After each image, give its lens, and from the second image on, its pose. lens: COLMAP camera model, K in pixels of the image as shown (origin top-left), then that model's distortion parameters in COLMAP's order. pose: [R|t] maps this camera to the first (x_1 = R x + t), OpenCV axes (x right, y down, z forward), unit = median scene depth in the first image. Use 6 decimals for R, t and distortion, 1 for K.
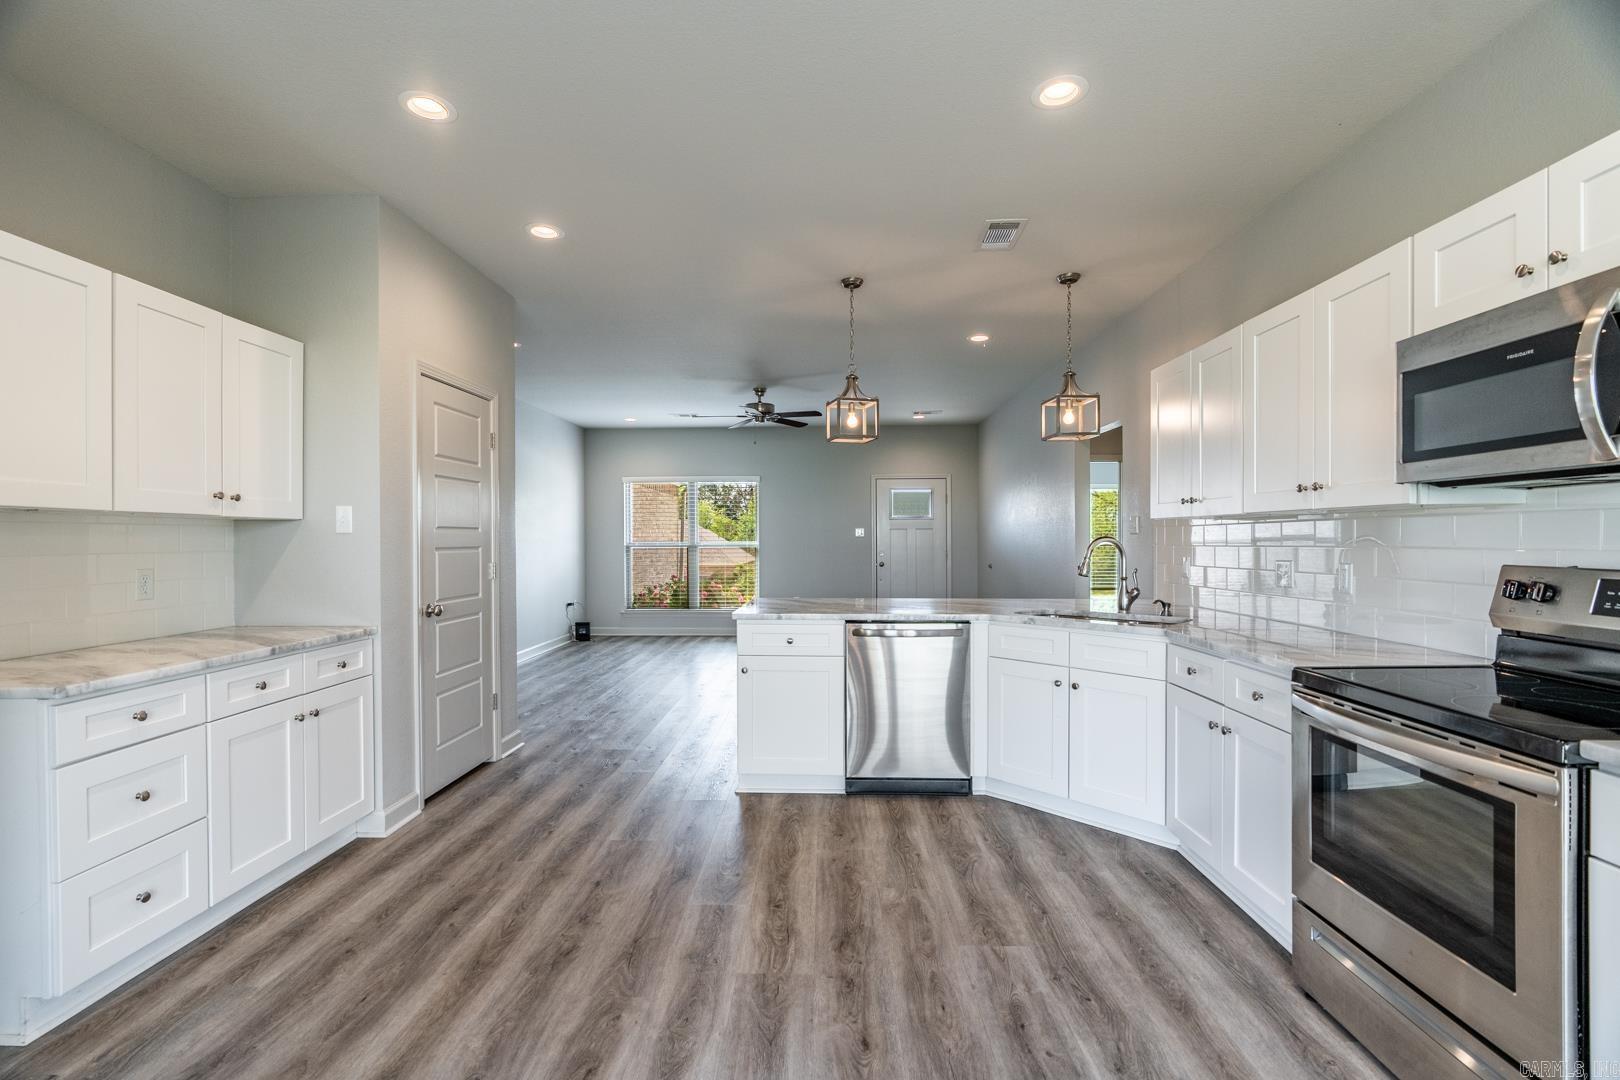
lens RADIAL K [[756.5, 0, 810.0], [0, 756.5, 540.0], [0, 0, 1]] dist [-0.000297, -0.000015]
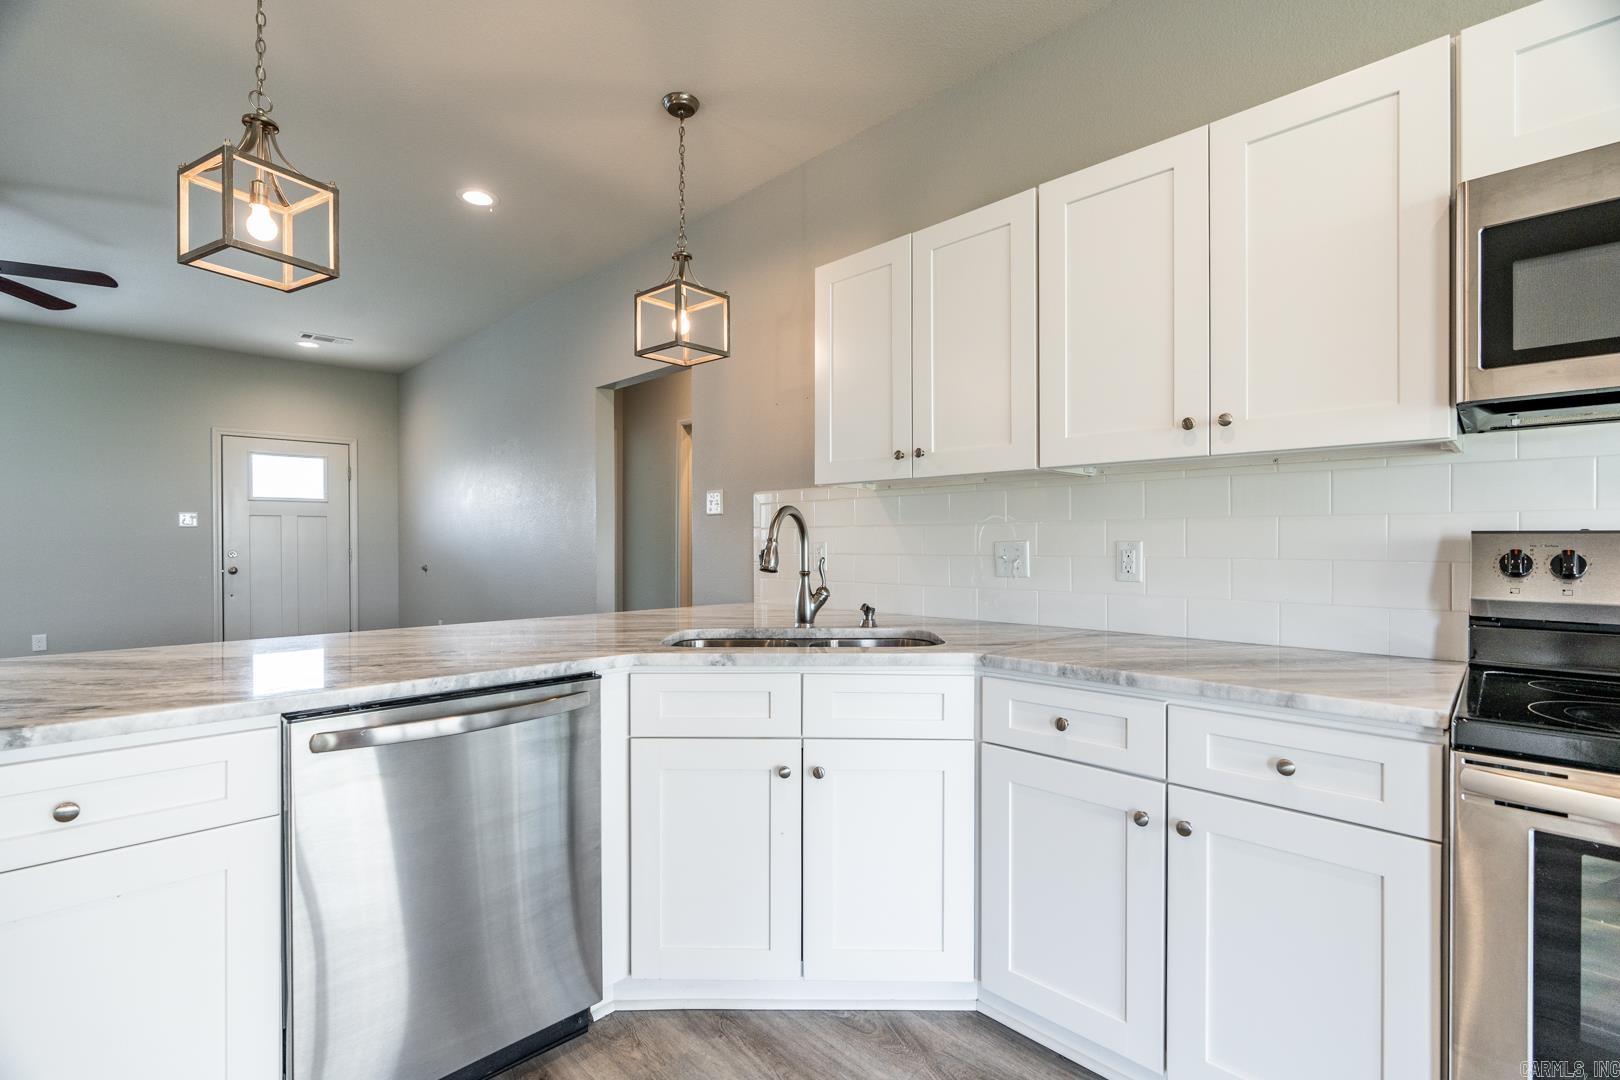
lens RADIAL K [[732.8, 0, 812.7], [0, 732.8, 542.3], [0, 0, 1]] dist [-0.013873, 0.000054]
pose [[0.689065, -0.001100, 0.724699, -0.029984], [0.002631, 0.999996, -0.000983, 0.025771], [-0.724695, 0.002584, 0.689065, 0.580811]]
